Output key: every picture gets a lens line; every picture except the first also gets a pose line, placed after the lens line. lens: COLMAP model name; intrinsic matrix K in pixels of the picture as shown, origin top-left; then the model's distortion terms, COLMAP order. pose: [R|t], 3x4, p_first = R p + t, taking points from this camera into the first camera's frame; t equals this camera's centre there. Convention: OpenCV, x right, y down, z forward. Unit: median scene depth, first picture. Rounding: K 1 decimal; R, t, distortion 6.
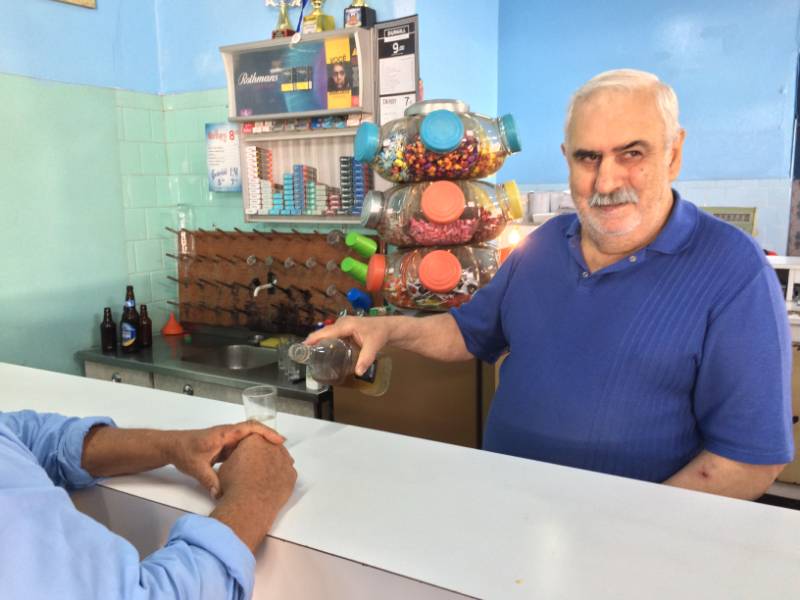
lens RADIAL K [[689.9, 0, 400.0], [0, 689.9, 300.0], [0, 0, 1]] dist [0.050459, -0.008146]
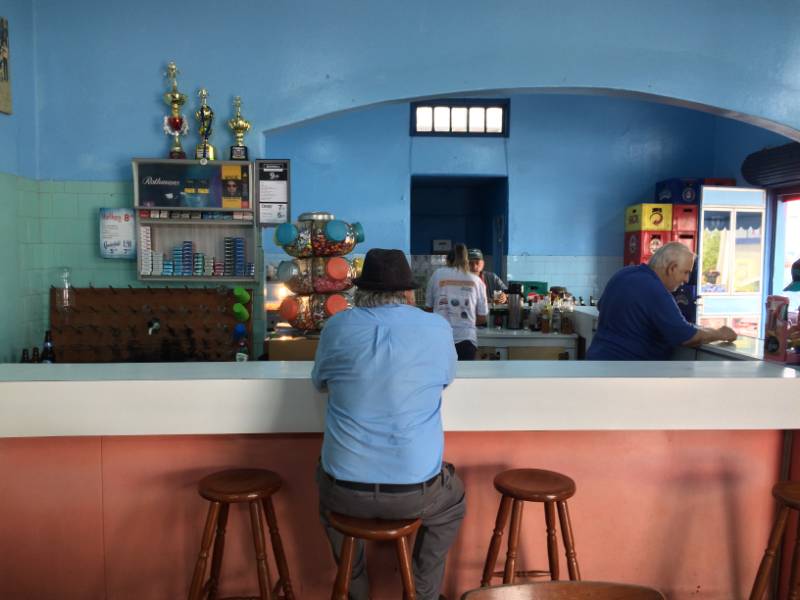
lens RADIAL K [[689.9, 0, 400.0], [0, 689.9, 300.0], [0, 0, 1]] dist [0.050459, -0.008146]
pose [[0.819272, -0.013475, 0.573247, -0.621713], [0.067875, 0.994974, -0.073617, 0.064312], [-0.569374, 0.099222, 0.816069, -0.428956]]
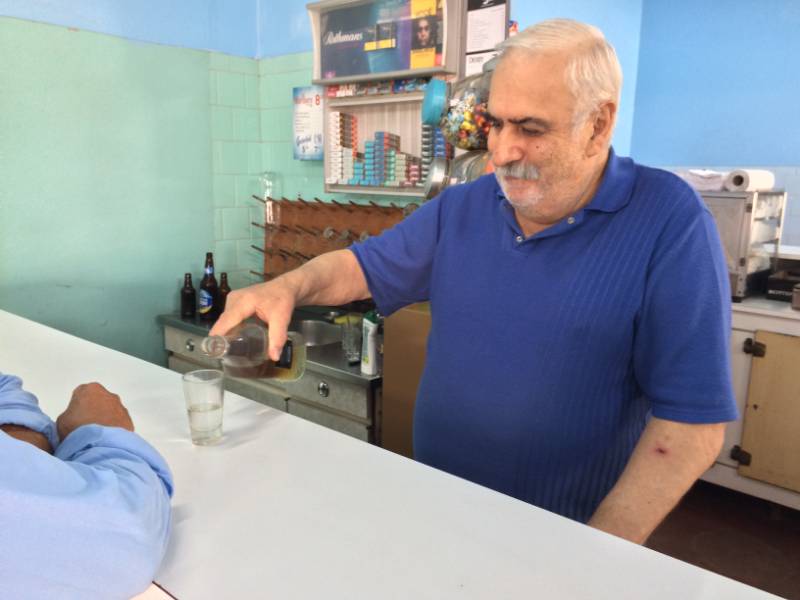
lens RADIAL K [[697.8, 0, 400.0], [0, 697.8, 300.0], [0, 0, 1]] dist [0.057820, -0.017729]
pose [[0.978597, 0.067767, -0.194310, 0.077220], [-0.063632, 0.997596, 0.027451, 0.002370], [0.195703, -0.014499, 0.980556, 0.081839]]
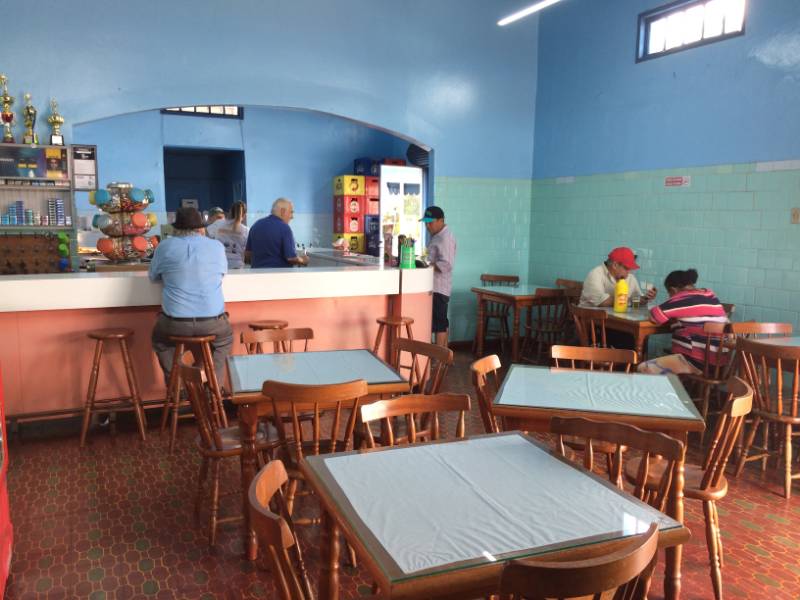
lens RADIAL K [[697.8, 0, 400.0], [0, 697.8, 300.0], [0, 0, 1]] dist [0.057820, -0.017729]
pose [[0.553588, -0.078621, 0.829072, -1.302130], [0.115274, 0.993185, 0.017213, 0.192962], [-0.824774, 0.086042, 0.558878, -1.095155]]
